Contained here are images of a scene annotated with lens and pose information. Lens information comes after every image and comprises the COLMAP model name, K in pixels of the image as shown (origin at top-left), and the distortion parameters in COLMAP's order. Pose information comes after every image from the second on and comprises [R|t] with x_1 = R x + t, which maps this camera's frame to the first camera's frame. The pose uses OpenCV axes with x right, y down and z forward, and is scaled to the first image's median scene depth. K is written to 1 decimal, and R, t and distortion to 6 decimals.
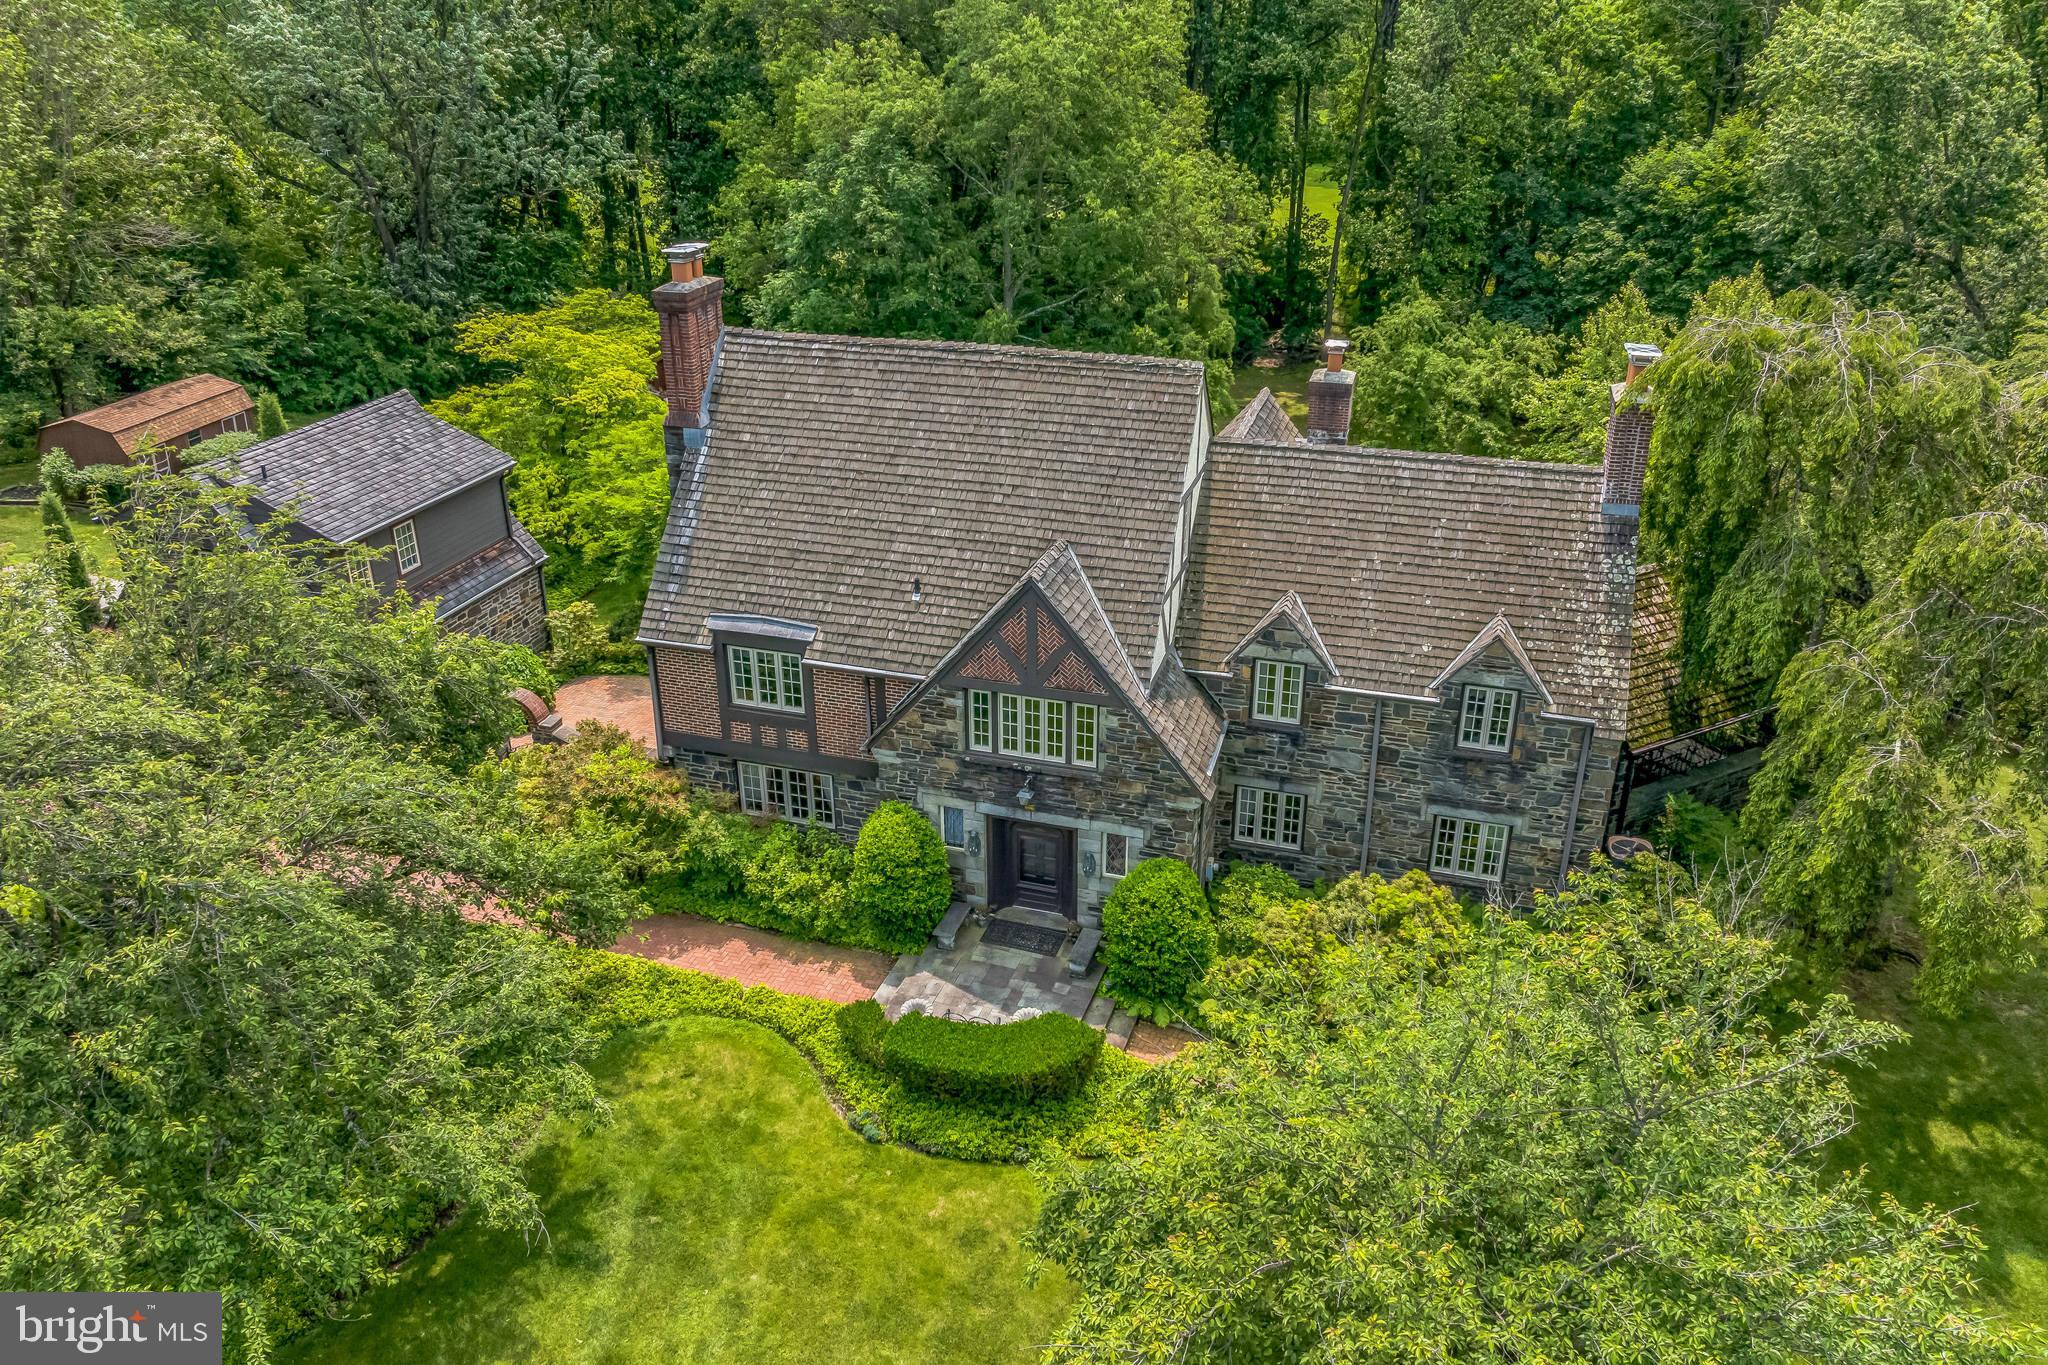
lens RADIAL K [[1440.9, 0, 1027.8], [0, 1440.9, 673.7], [0, 0, 1]] dist [-0.039444, 0.004471]
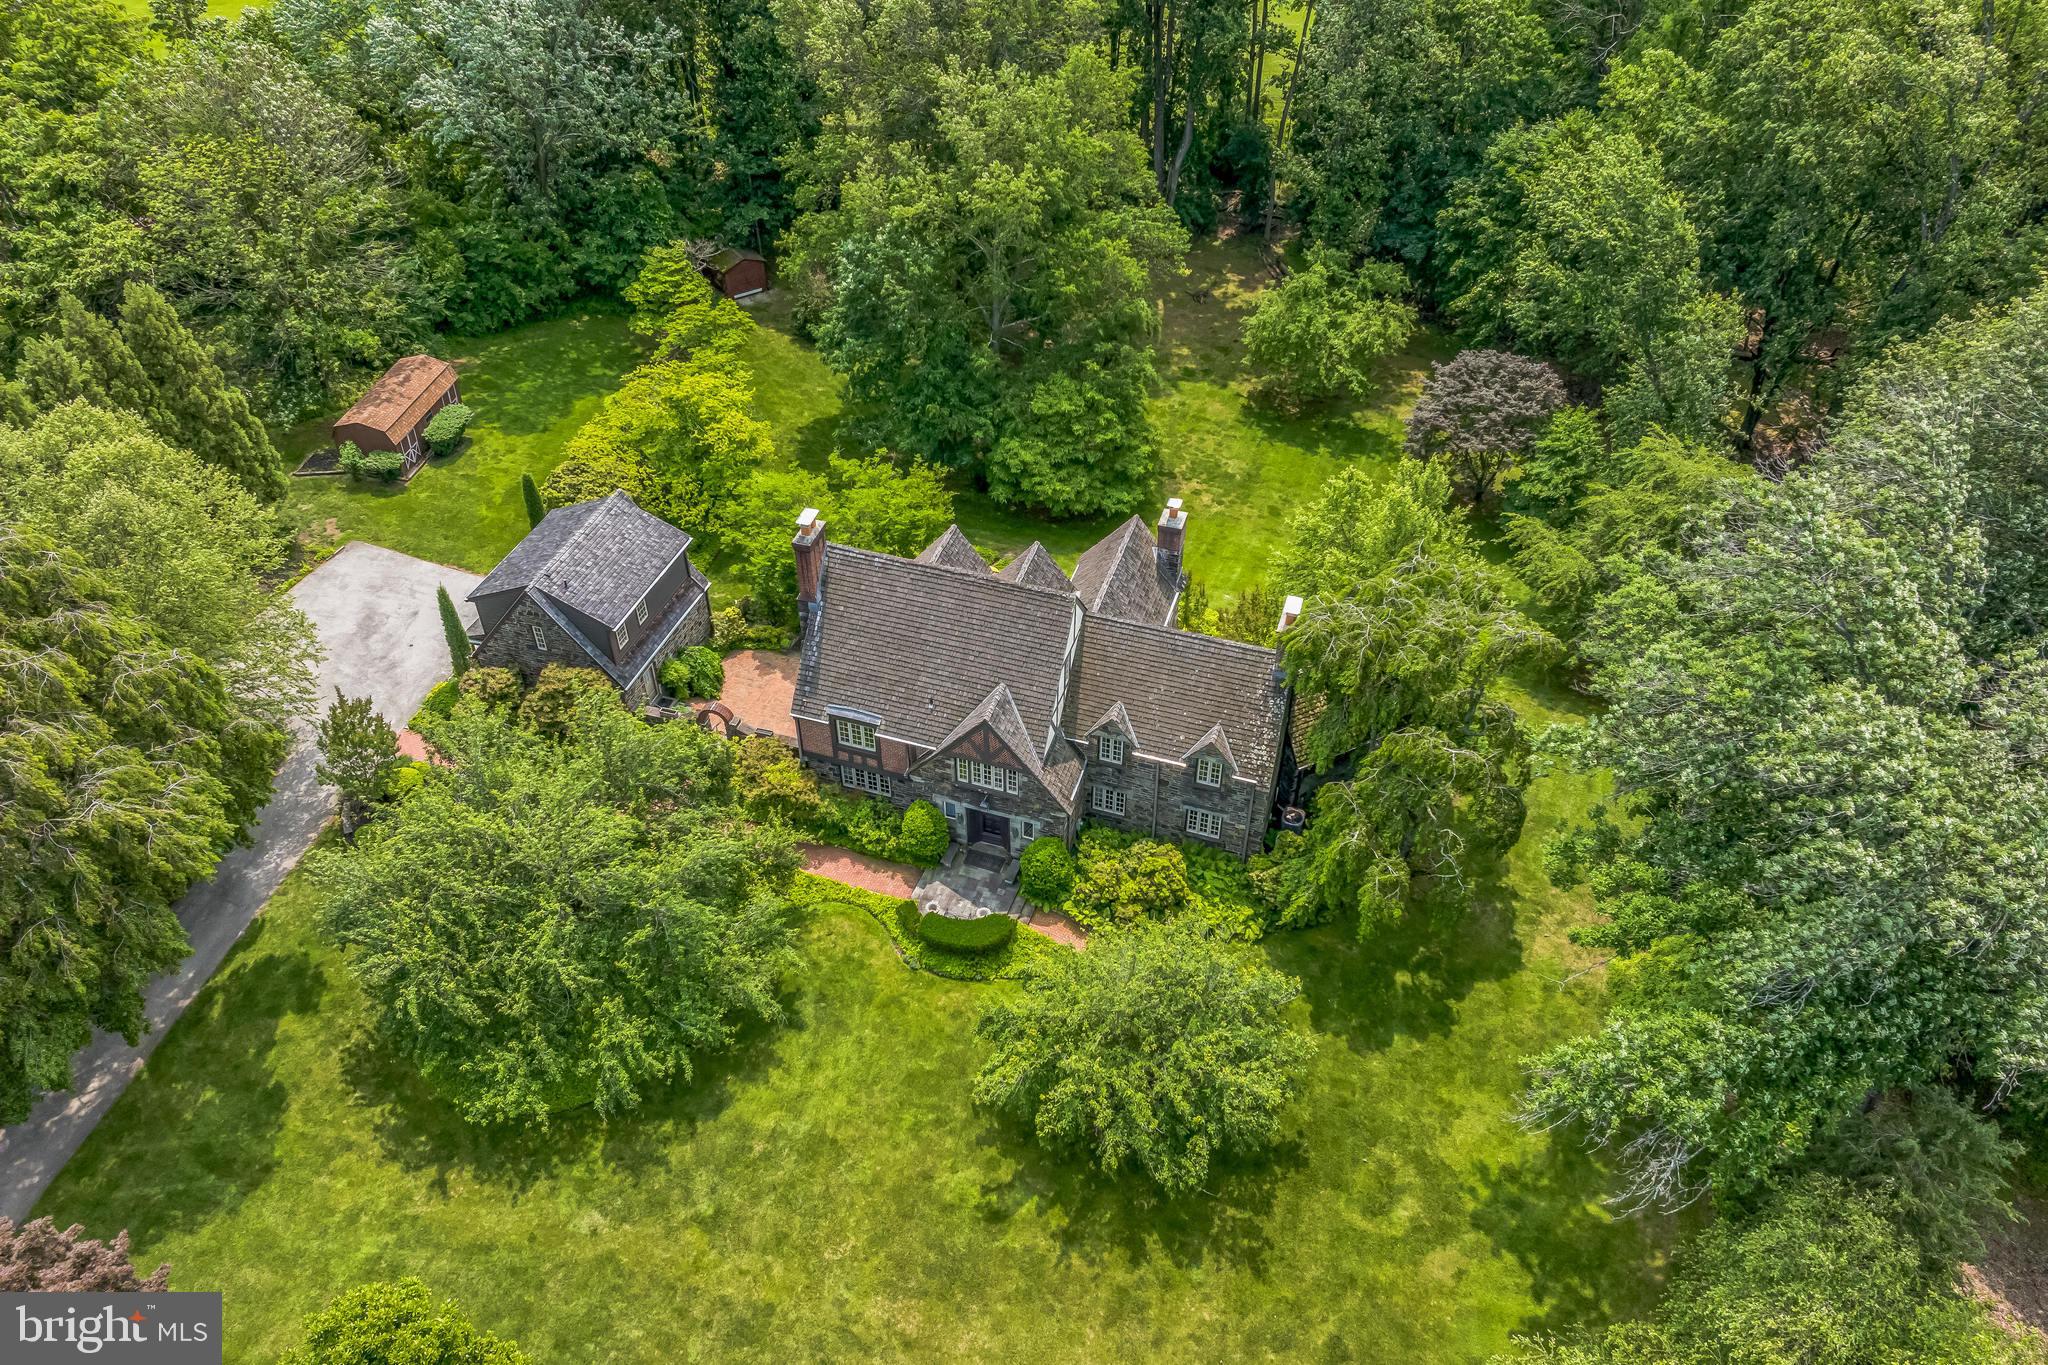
lens RADIAL K [[1440.9, 0, 1029.3], [0, 1440.9, 675.9], [0, 0, 1]] dist [-0.039444, 0.004471]
pose [[0.999843, 0.013065, -0.011958, 0.083770], [-0.009245, 0.960881, 0.276807, -0.654474], [0.015106, -0.276653, 0.960851, -0.922314]]
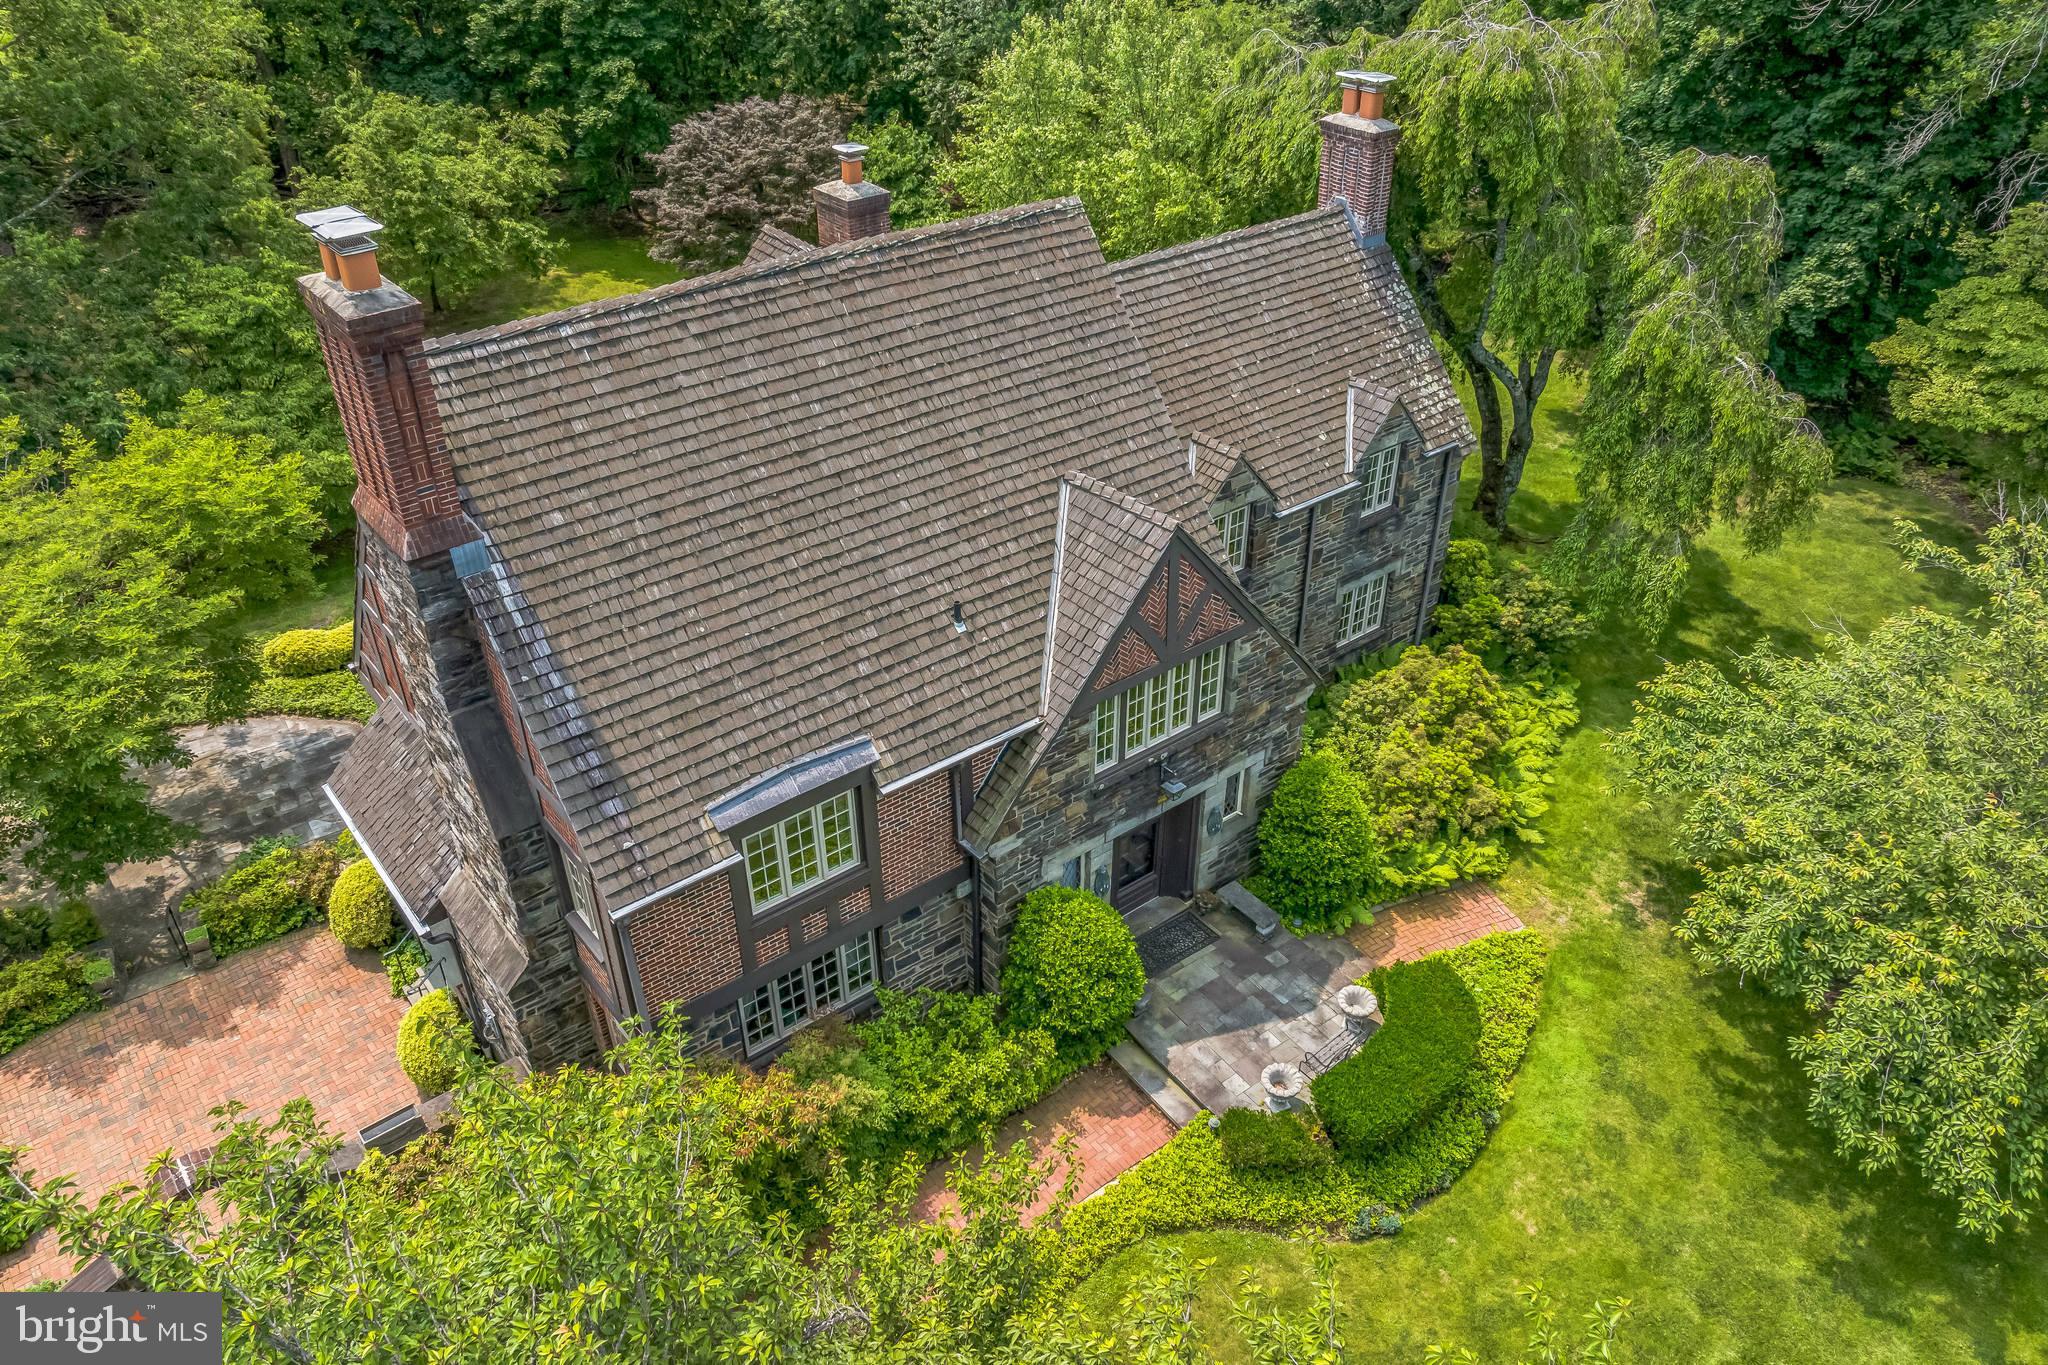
lens RADIAL K [[1440.9, 0, 1033.7], [0, 1440.9, 675.7], [0, 0, 1]] dist [-0.039444, 0.004471]
pose [[0.565782, -0.463528, 0.681933, -0.544104], [0.345451, 0.884202, 0.314405, -0.239636], [-0.748702, 0.057690, 0.660392, 0.518873]]
